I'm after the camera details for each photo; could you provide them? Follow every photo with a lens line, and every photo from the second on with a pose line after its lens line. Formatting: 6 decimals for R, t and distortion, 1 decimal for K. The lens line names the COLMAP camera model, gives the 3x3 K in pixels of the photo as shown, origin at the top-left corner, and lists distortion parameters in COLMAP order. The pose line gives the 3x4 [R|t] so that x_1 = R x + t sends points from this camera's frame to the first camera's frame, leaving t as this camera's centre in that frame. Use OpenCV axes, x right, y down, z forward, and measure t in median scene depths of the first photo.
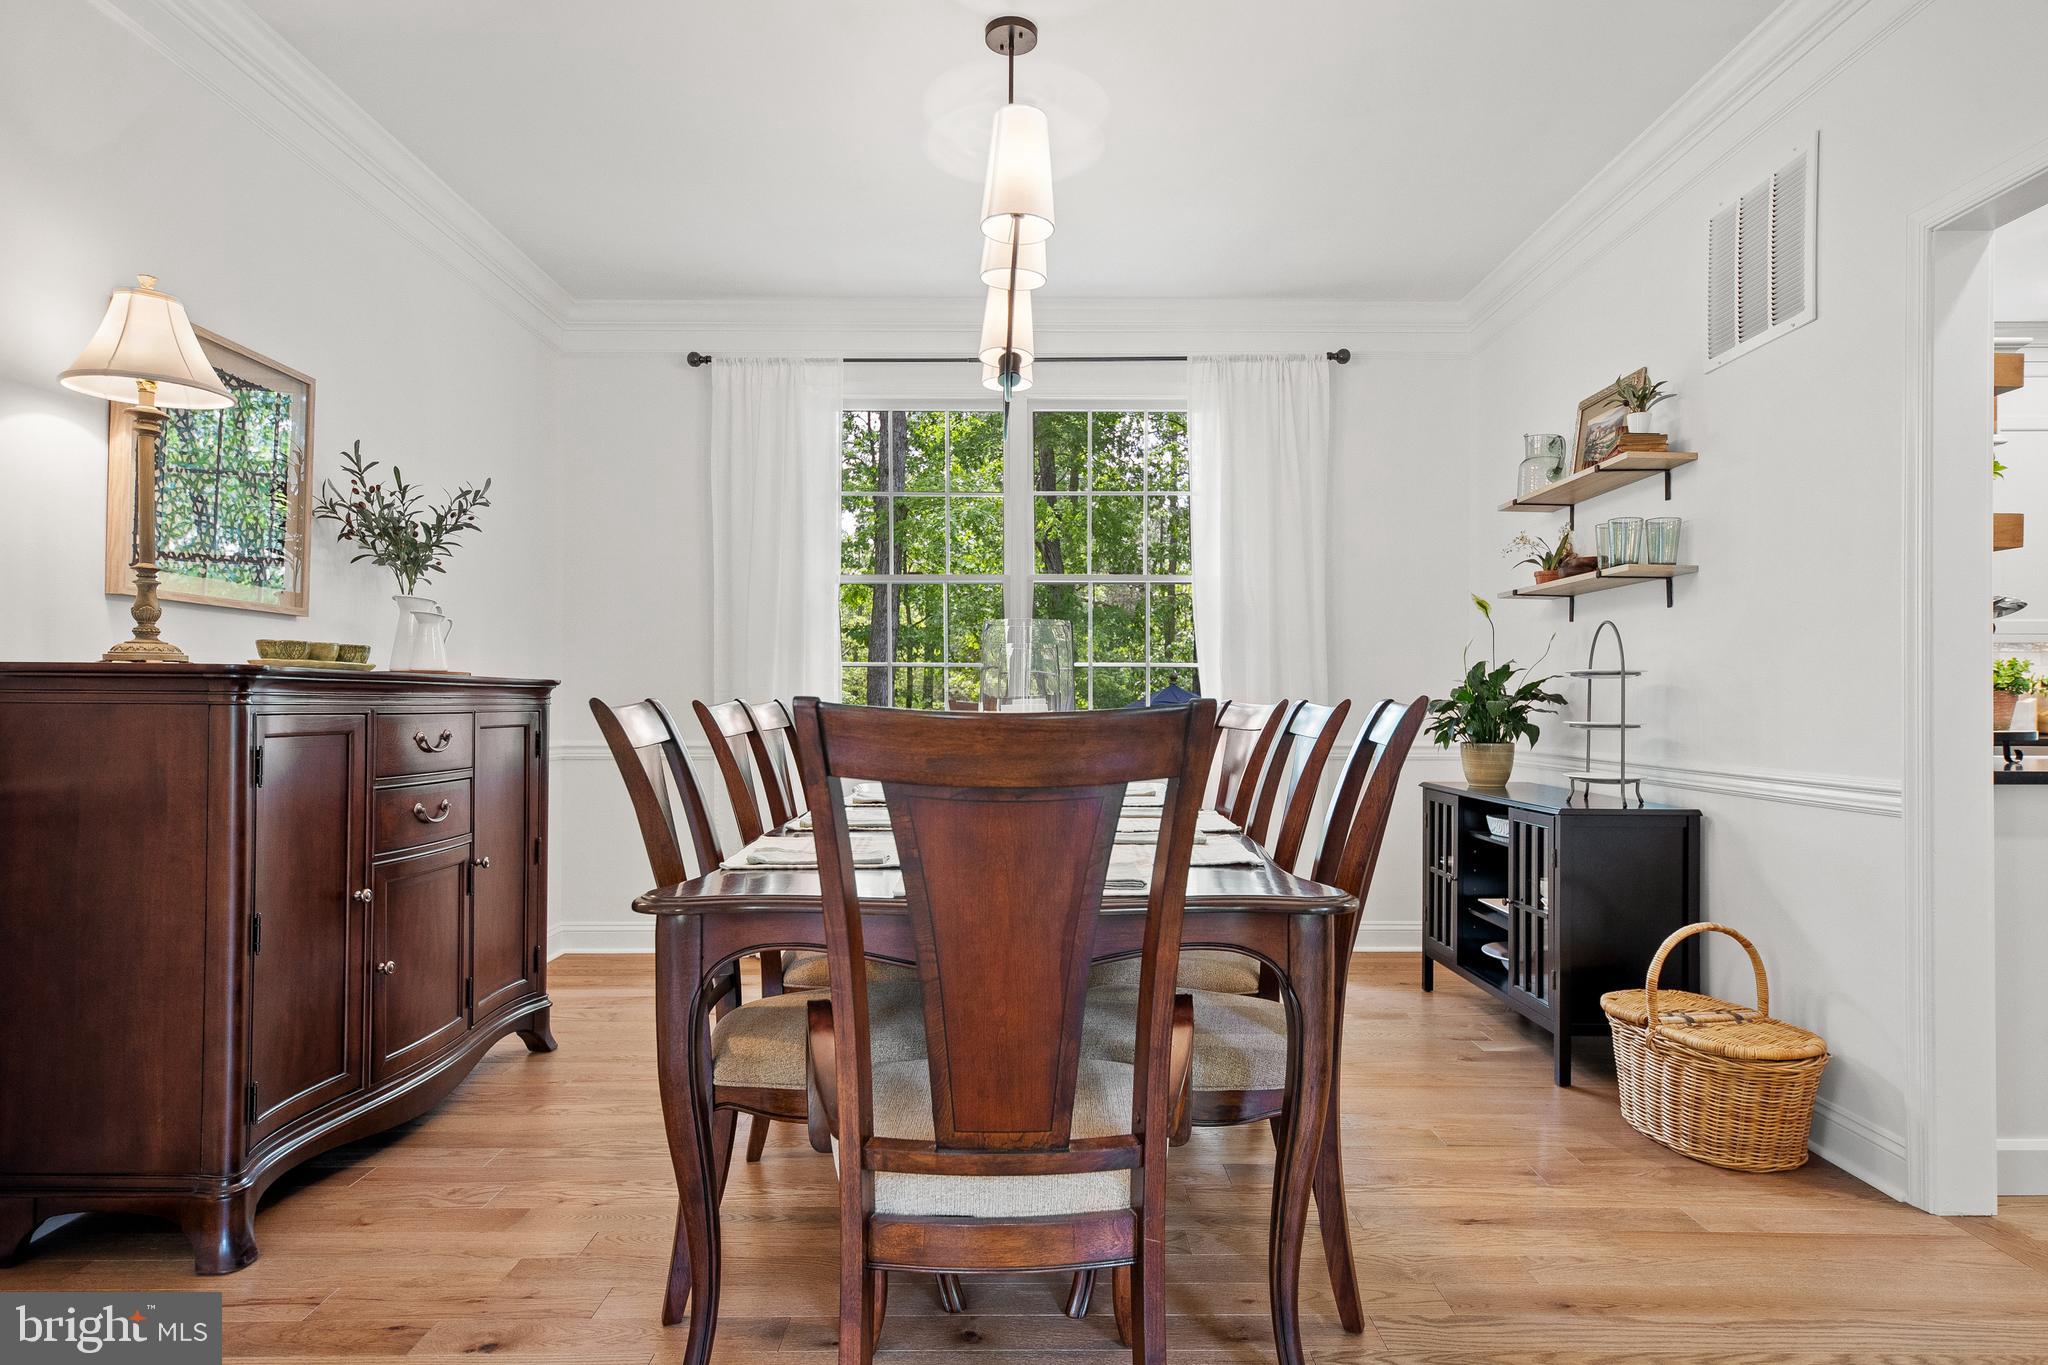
lens RADIAL K [[1126.1, 0, 1033.7], [0, 1126.1, 698.1], [0, 0, 1]] dist [0.004004, 0.000957]
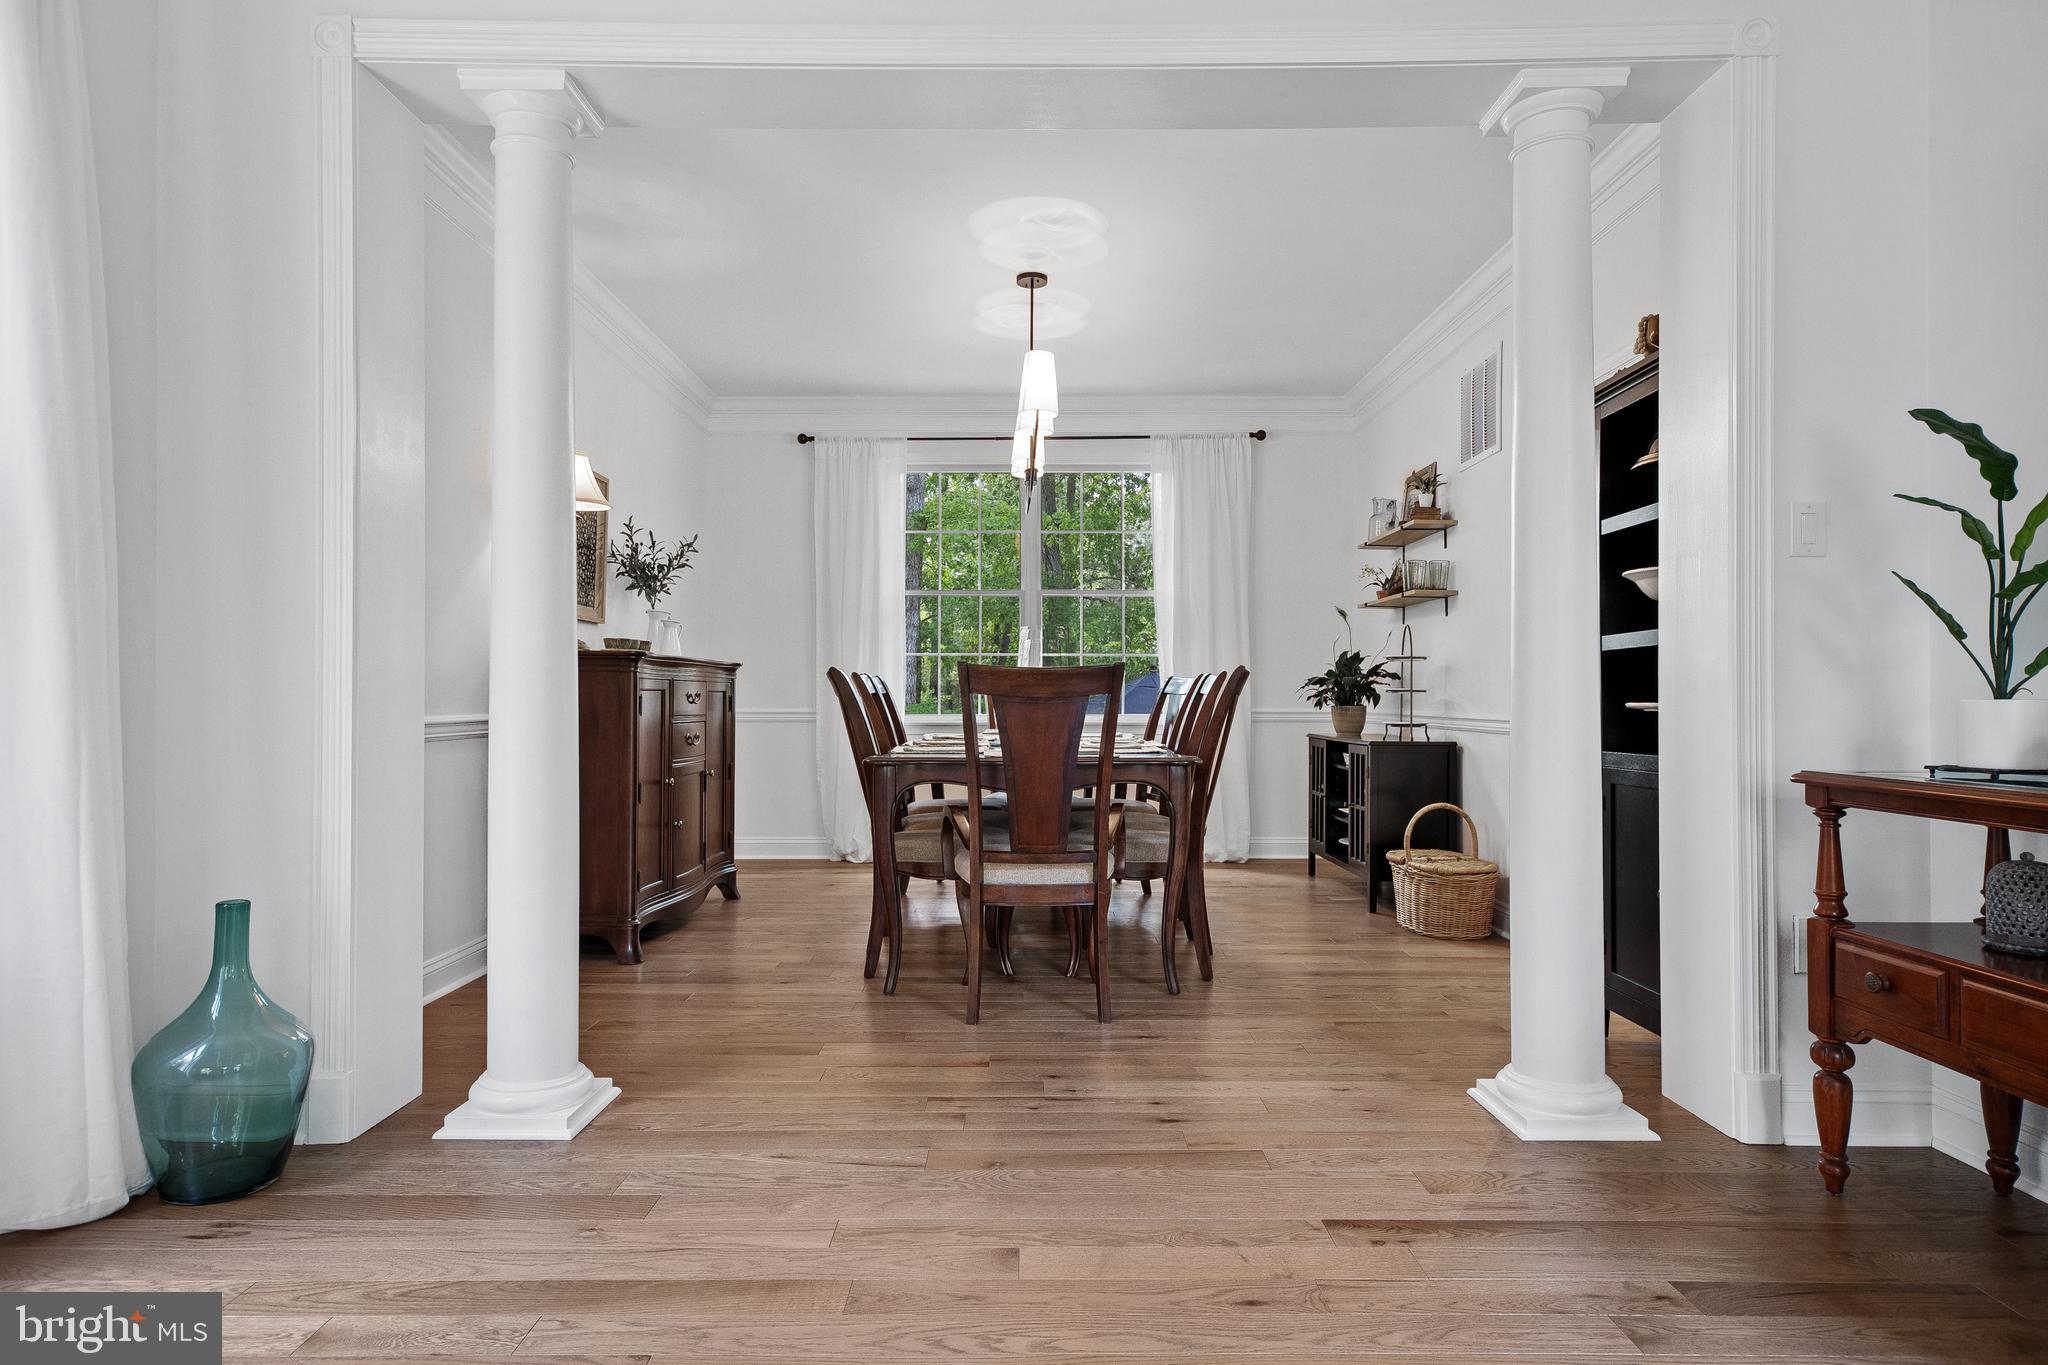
lens RADIAL K [[1134.2, 0, 1029.6], [0, 1134.2, 692.1], [0, 0, 1]] dist [0.013488, -0.000134]
pose [[0.999997, -0.001053, -0.002231, -0.017054], [0.001053, 0.999999, -0.000186, 0.025772], [0.002231, 0.000183, 0.999997, -0.594658]]
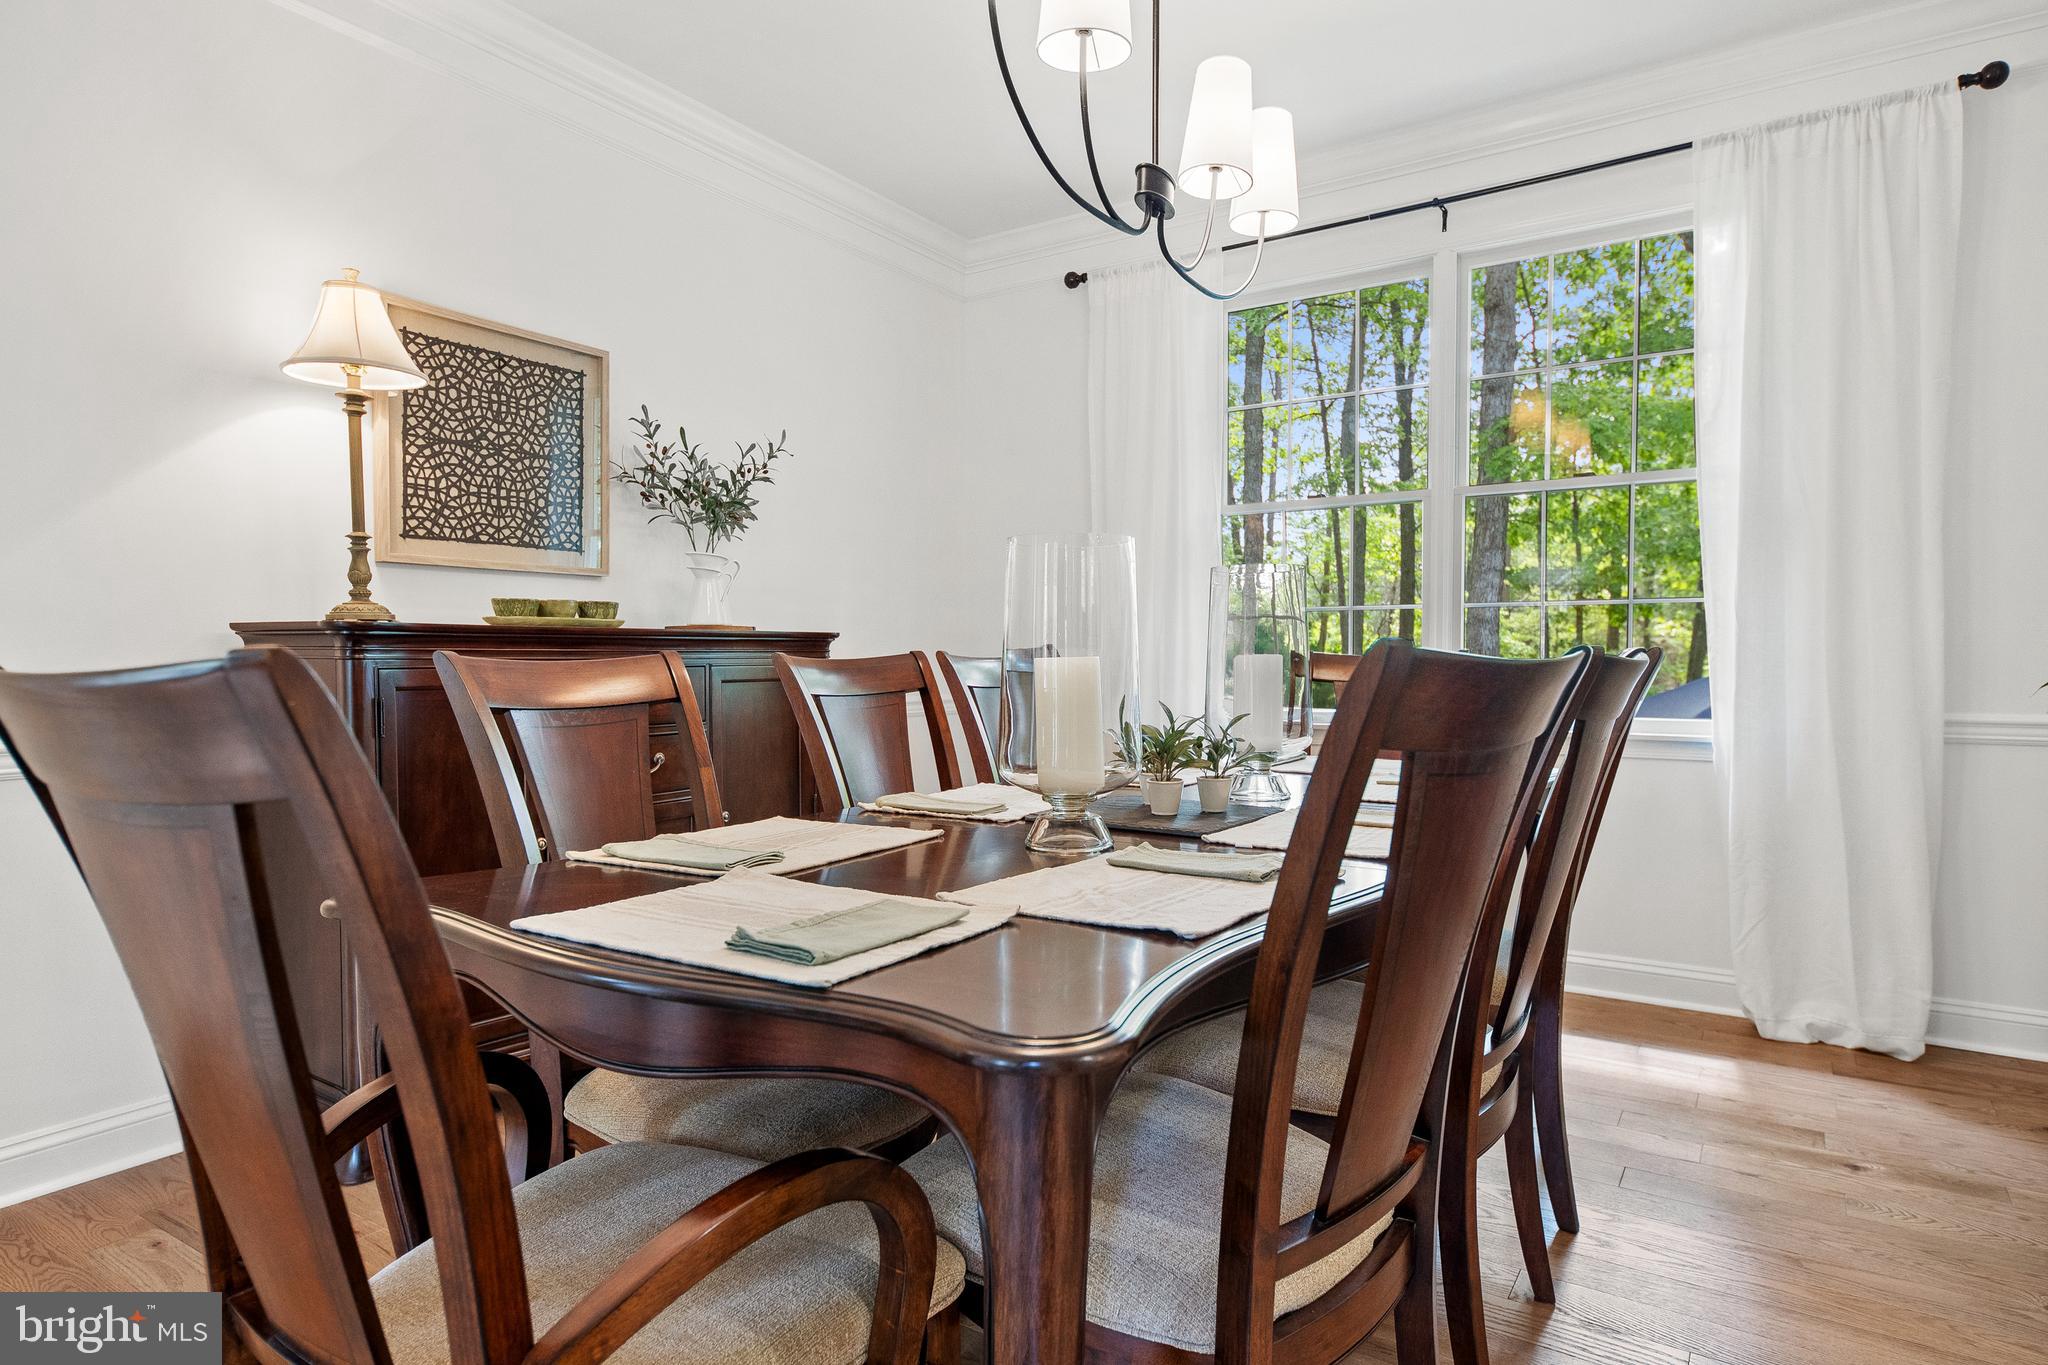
lens RADIAL K [[1134.2, 0, 1027.5], [0, 1134.2, 699.1], [0, 0, 1]] dist [0.013488, -0.000134]
pose [[0.839982, 0.019173, -0.542276, 0.254317], [0.004943, 0.999064, 0.042980, -0.000011], [0.542592, -0.038783, 0.839100, 0.274187]]
